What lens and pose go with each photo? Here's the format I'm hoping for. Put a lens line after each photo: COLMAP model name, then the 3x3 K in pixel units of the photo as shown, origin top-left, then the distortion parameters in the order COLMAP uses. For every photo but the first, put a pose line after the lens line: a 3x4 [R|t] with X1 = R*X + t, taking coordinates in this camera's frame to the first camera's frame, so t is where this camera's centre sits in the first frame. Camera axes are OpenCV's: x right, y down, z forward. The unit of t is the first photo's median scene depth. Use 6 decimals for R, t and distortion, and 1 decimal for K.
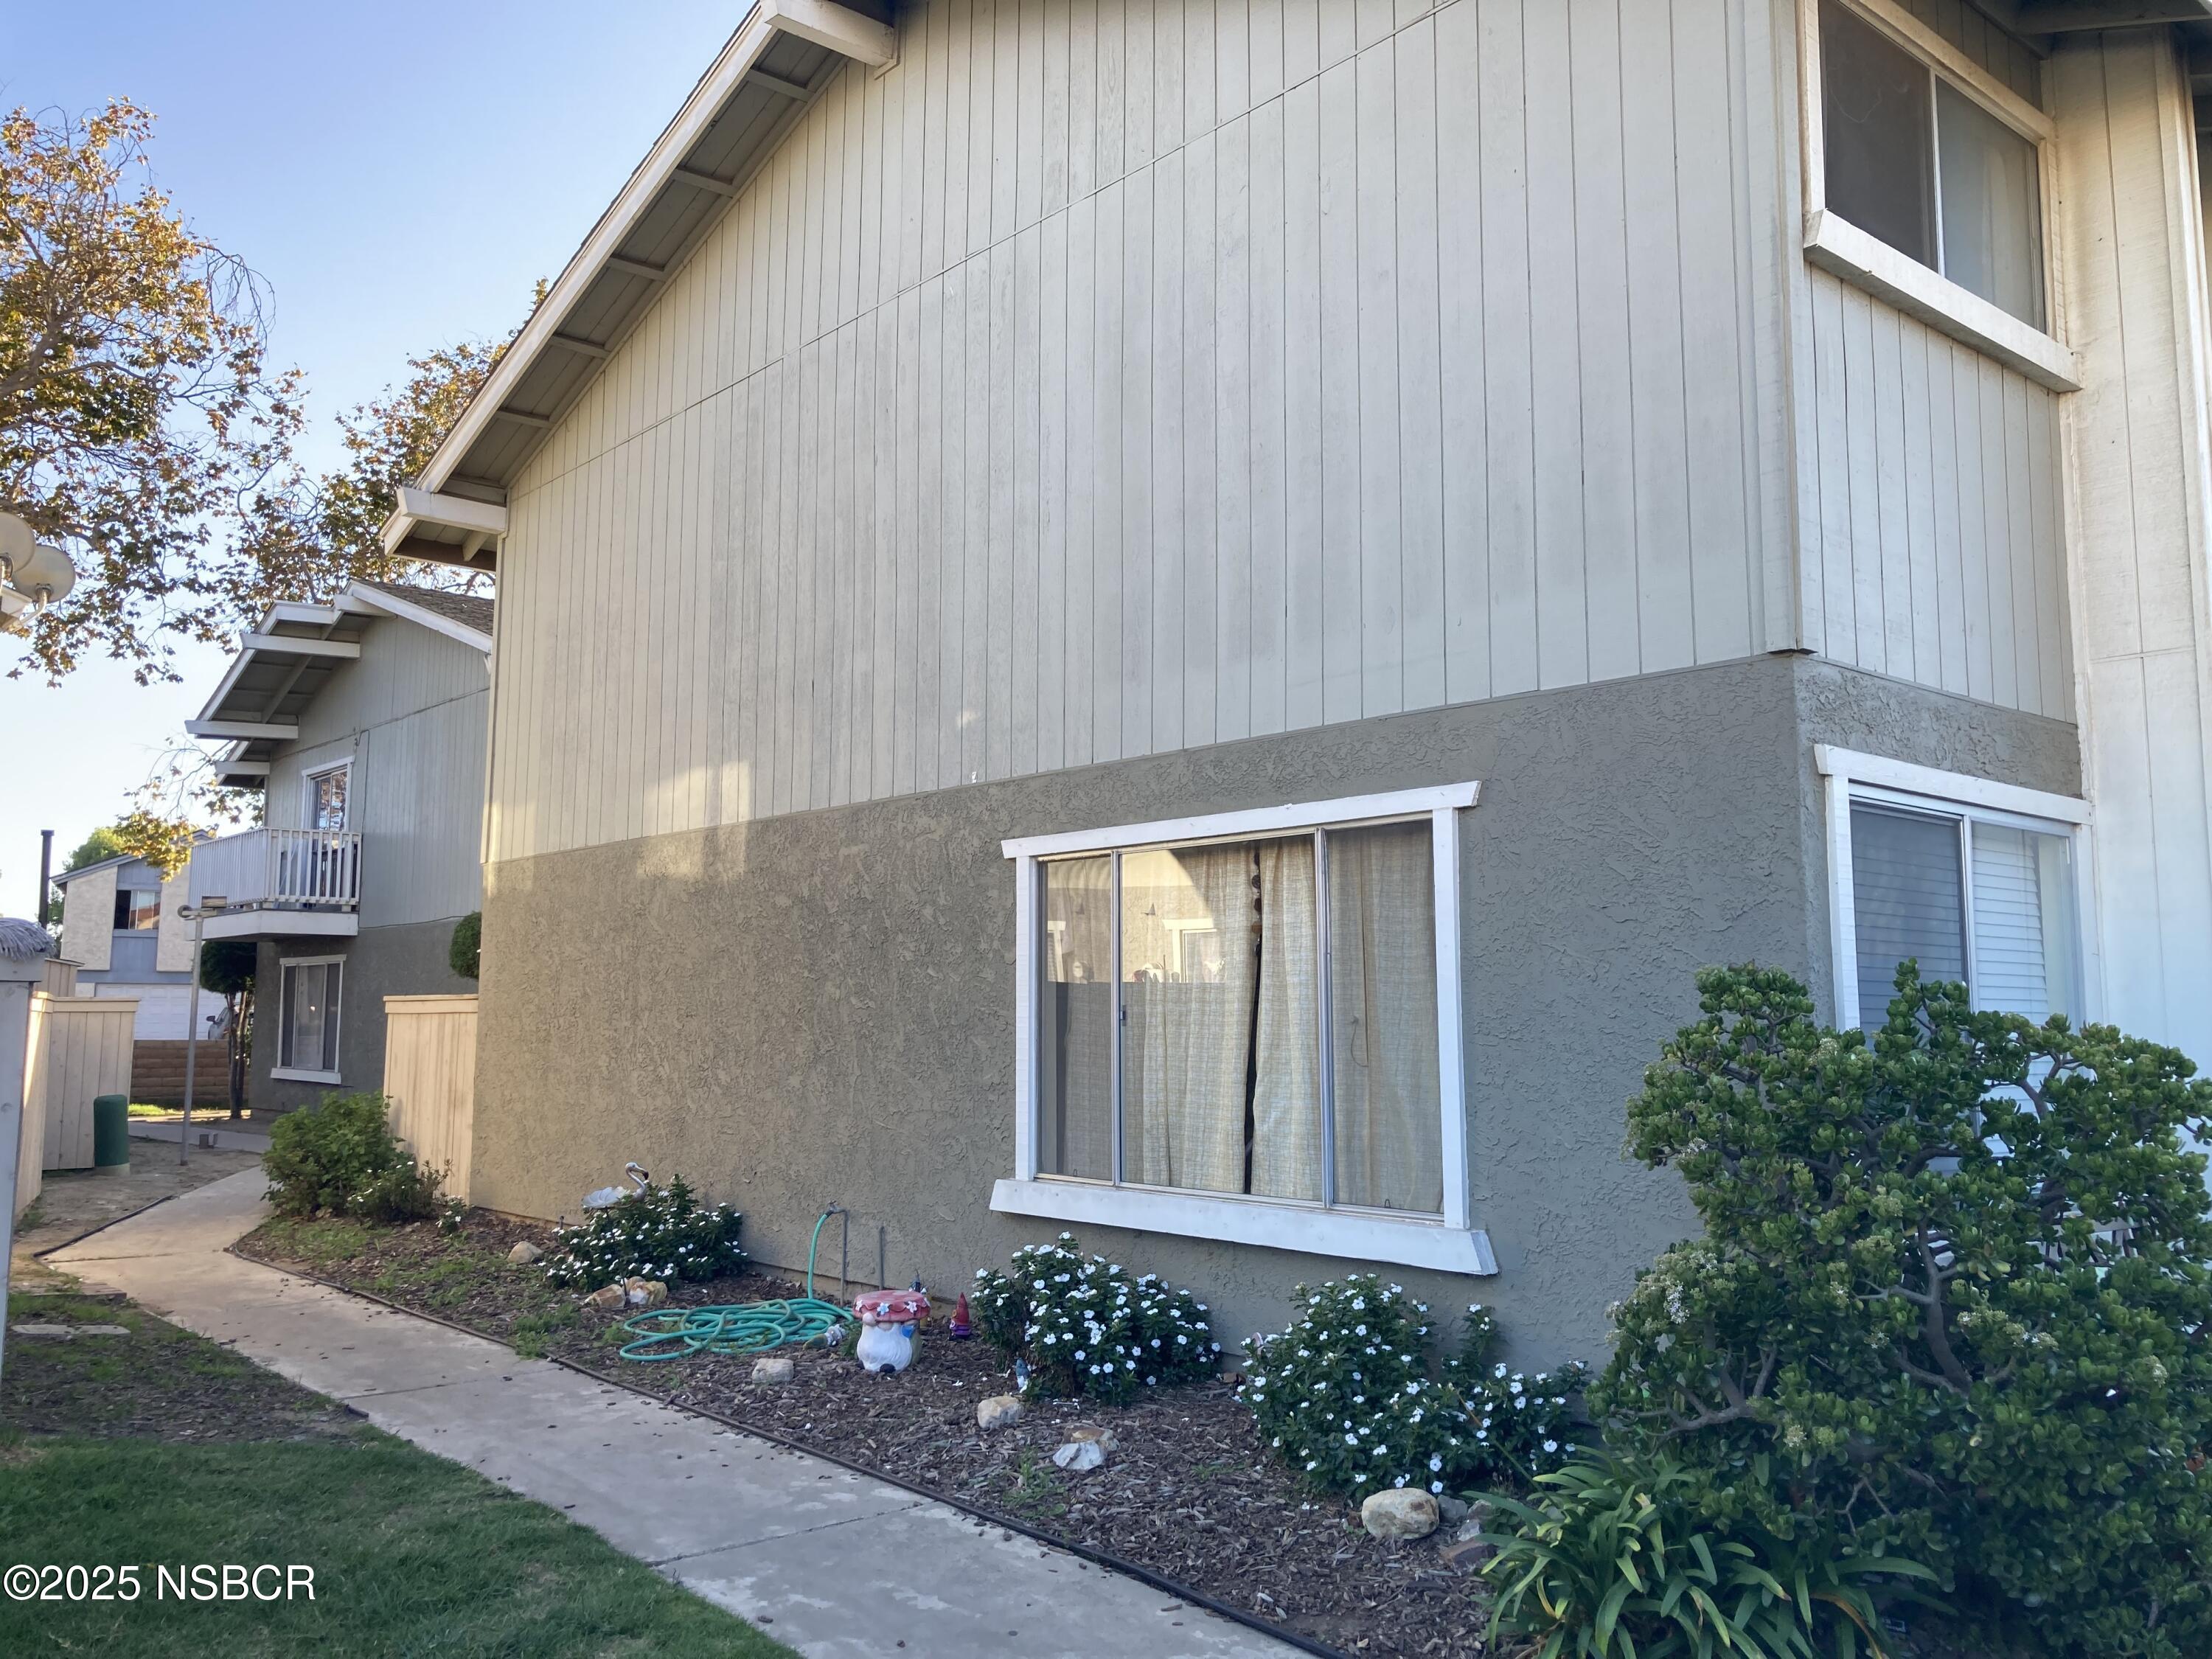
lens RADIAL K [[1832.4, 0, 1105.0], [0, 1832.4, 830.1], [0, 0, 1]] dist [0.008954, -0.009682]
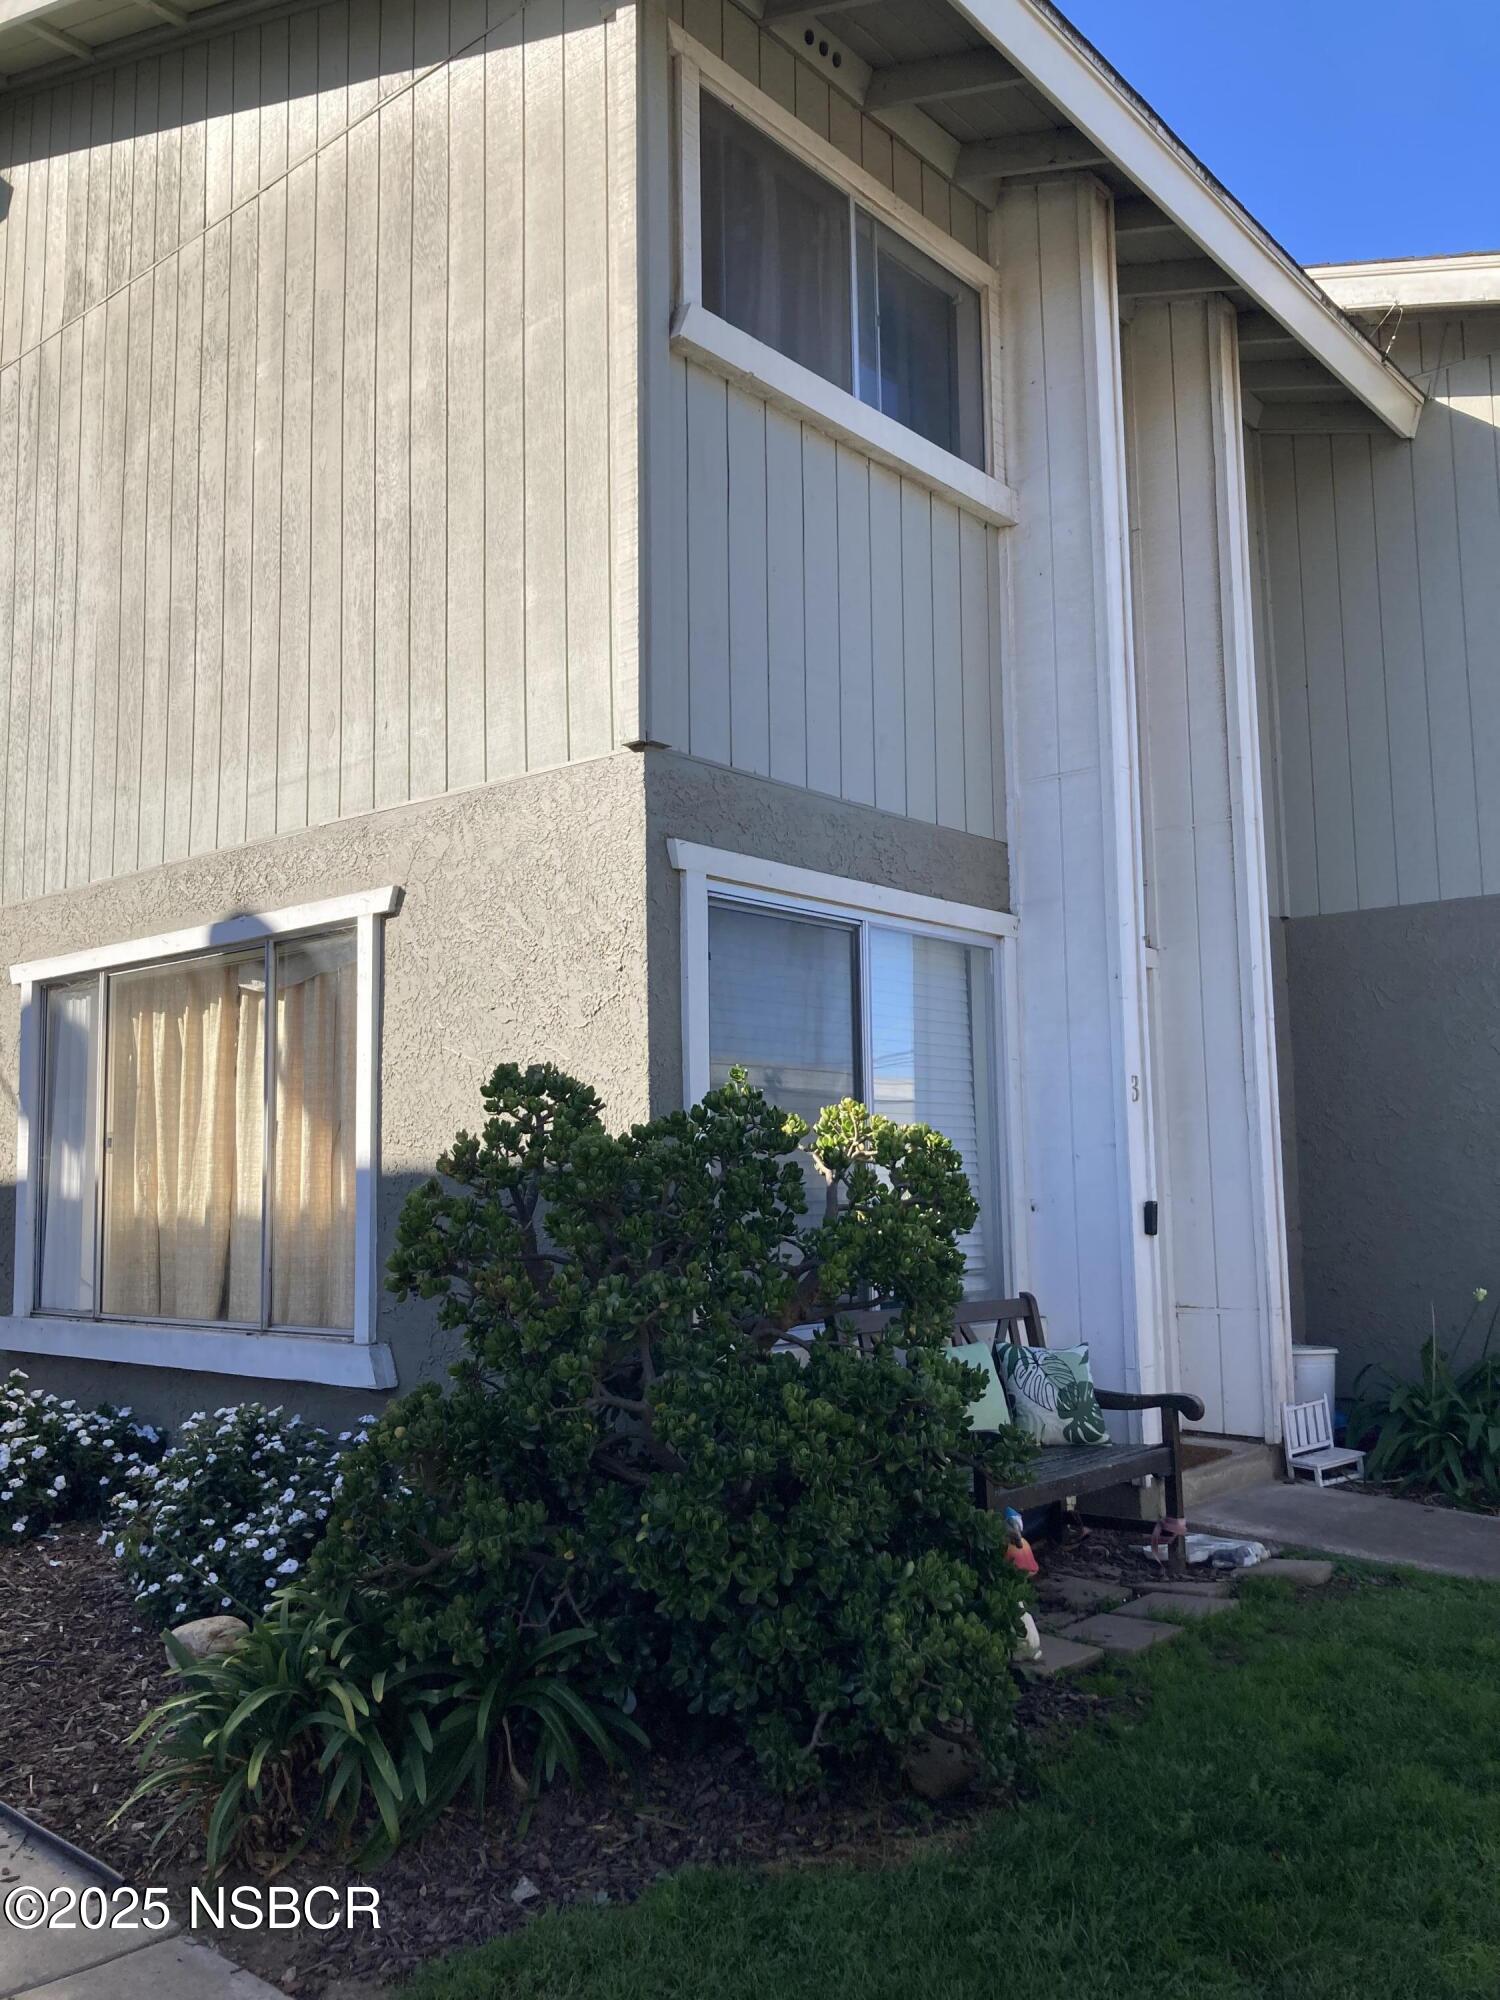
lens RADIAL K [[1656.8, 0, 749.6], [0, 1656.8, 997.8], [0, 0, 1]] dist [0.008954, -0.009682]
pose [[0.987058, -0.000057, 0.160364, 0.240865], [0.001039, 0.999981, -0.006041, 0.037143], [-0.160361, 0.006129, 0.987039, 0.096279]]
